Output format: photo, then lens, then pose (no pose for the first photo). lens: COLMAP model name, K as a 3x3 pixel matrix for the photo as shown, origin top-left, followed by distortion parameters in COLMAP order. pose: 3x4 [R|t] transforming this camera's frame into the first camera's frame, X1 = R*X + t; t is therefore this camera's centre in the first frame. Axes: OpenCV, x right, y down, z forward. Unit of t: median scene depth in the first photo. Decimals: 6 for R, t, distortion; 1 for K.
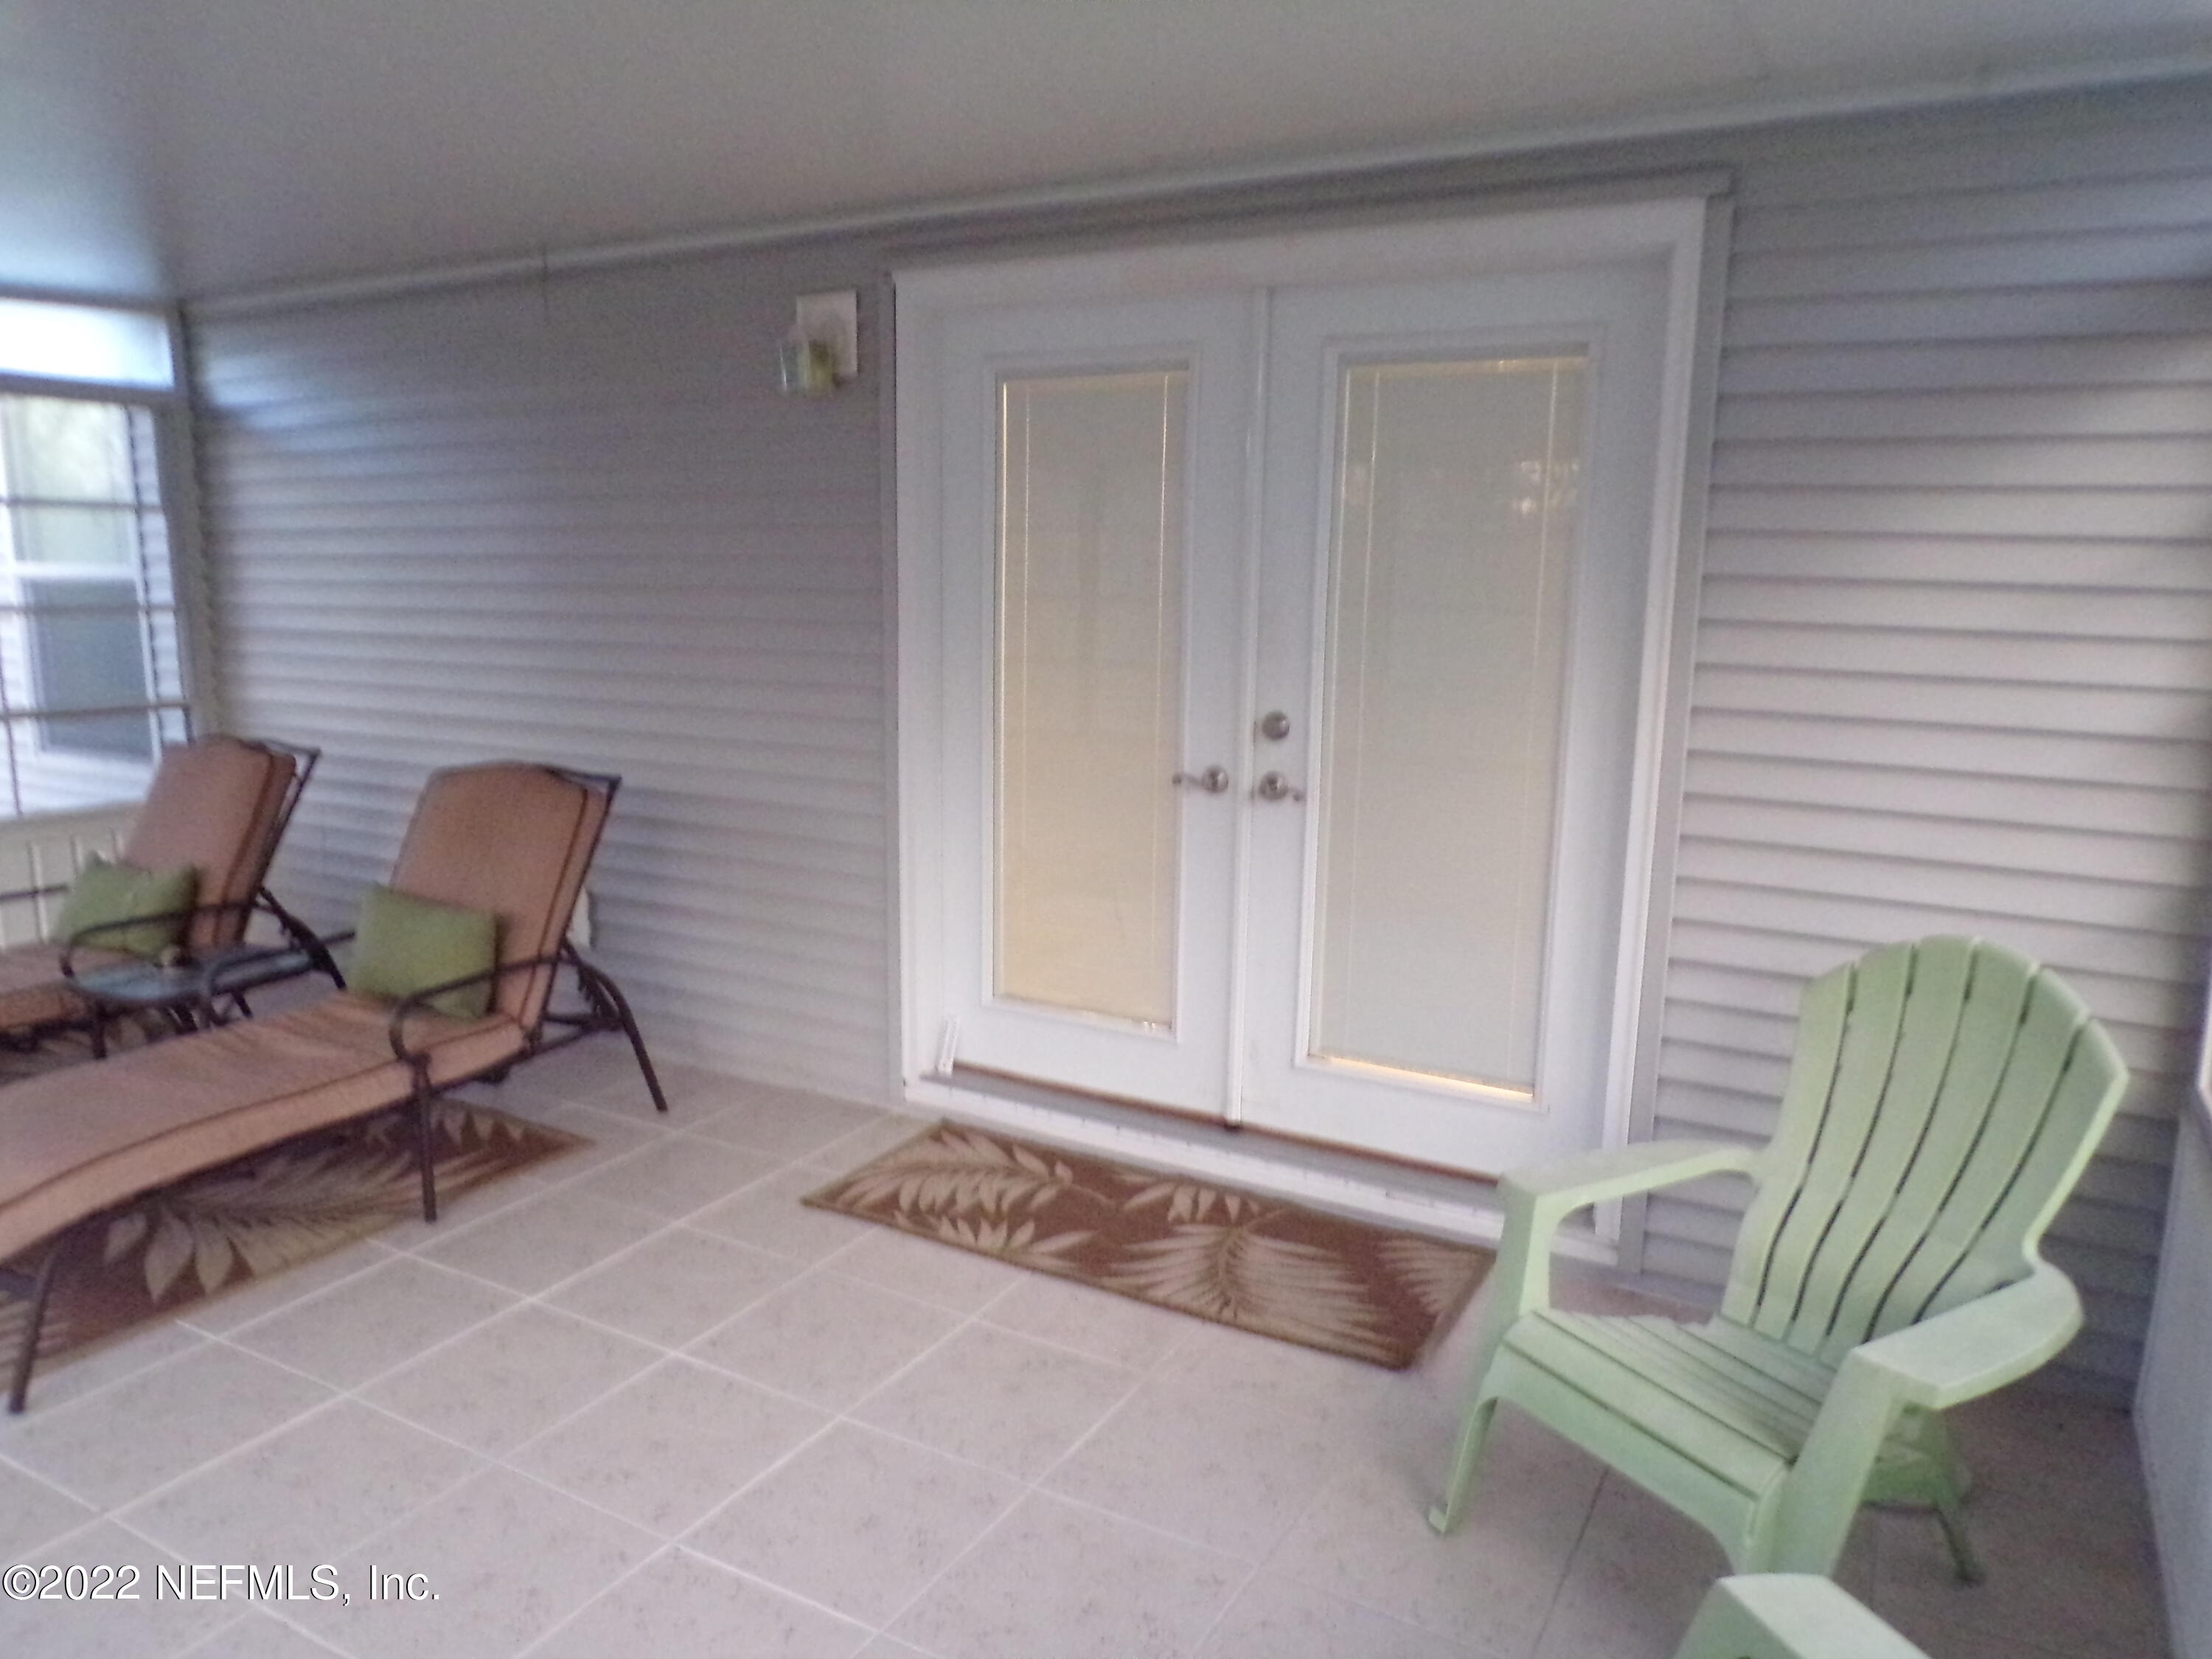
lens RADIAL K [[1512.5, 0, 1104.7], [0, 1512.5, 861.9], [0, 0, 1]] dist [0.001343, 0.005856]
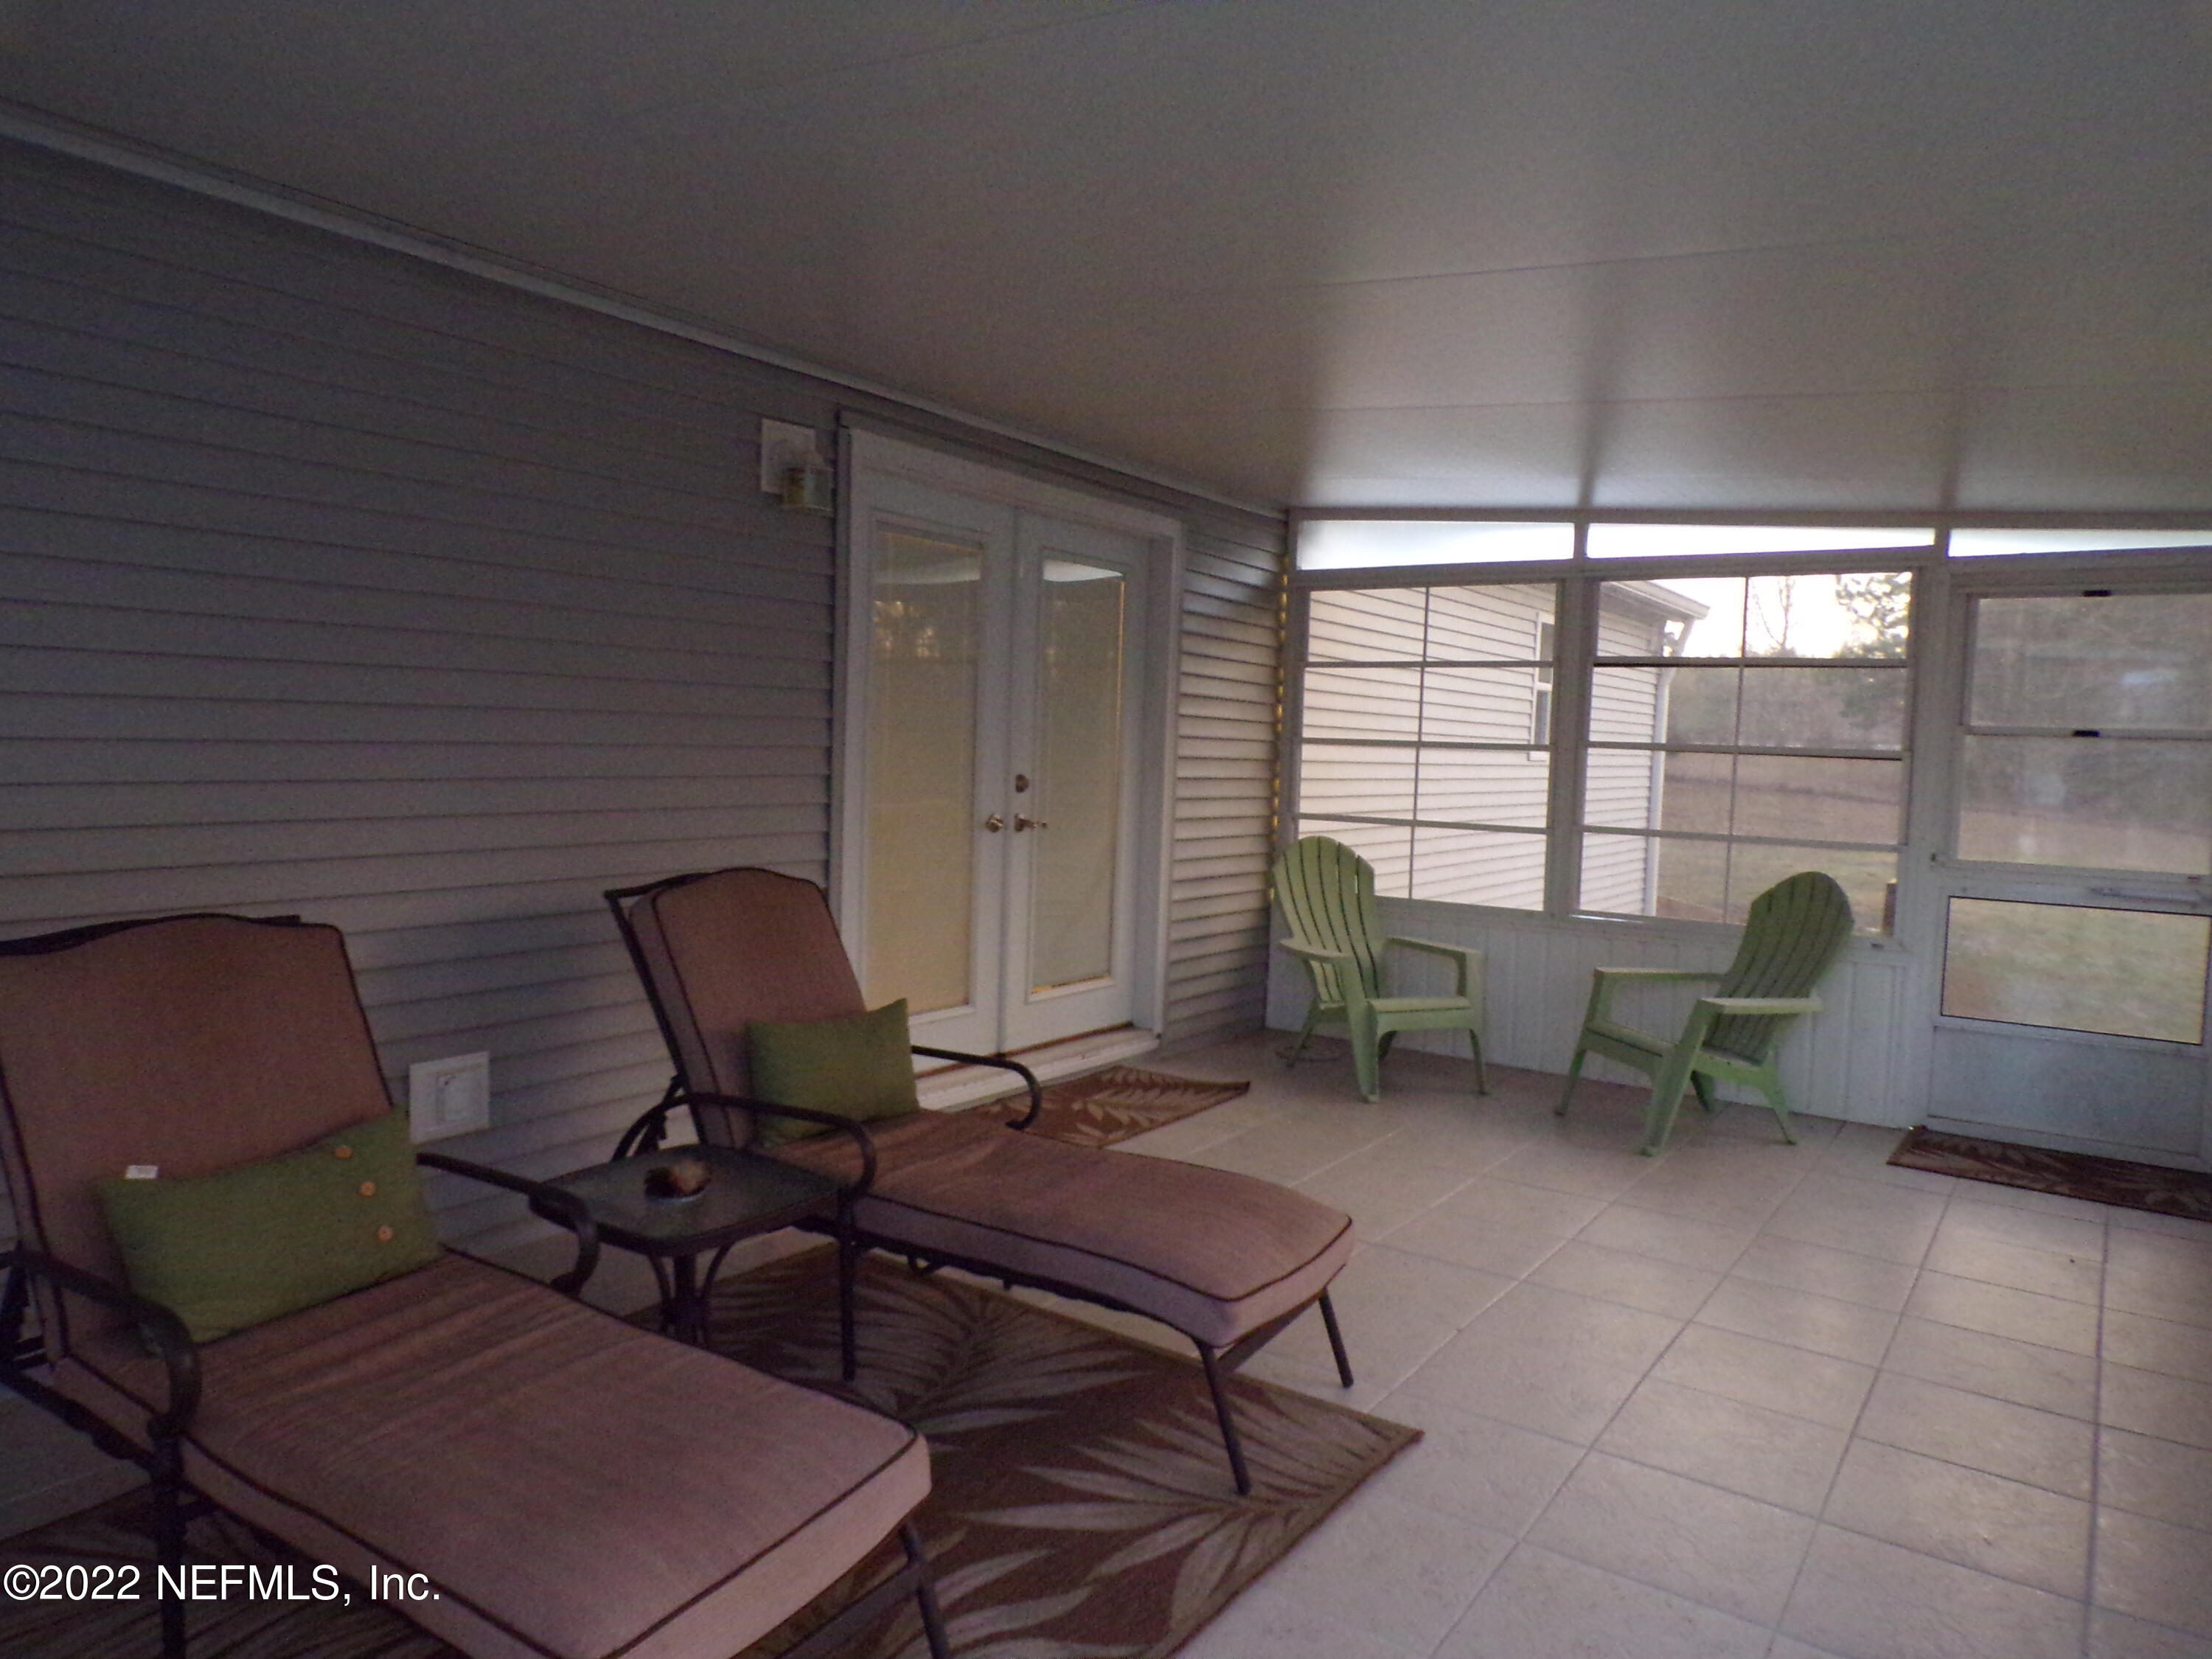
lens RADIAL K [[1512.5, 0, 1104.7], [0, 1512.5, 861.9], [0, 0, 1]] dist [0.001343, 0.005856]
pose [[0.073475, -0.096170, 0.992649, -1.512266], [0.154242, 0.984459, 0.083960, -0.133438], [-0.985297, 0.146939, 0.087166, 0.837912]]
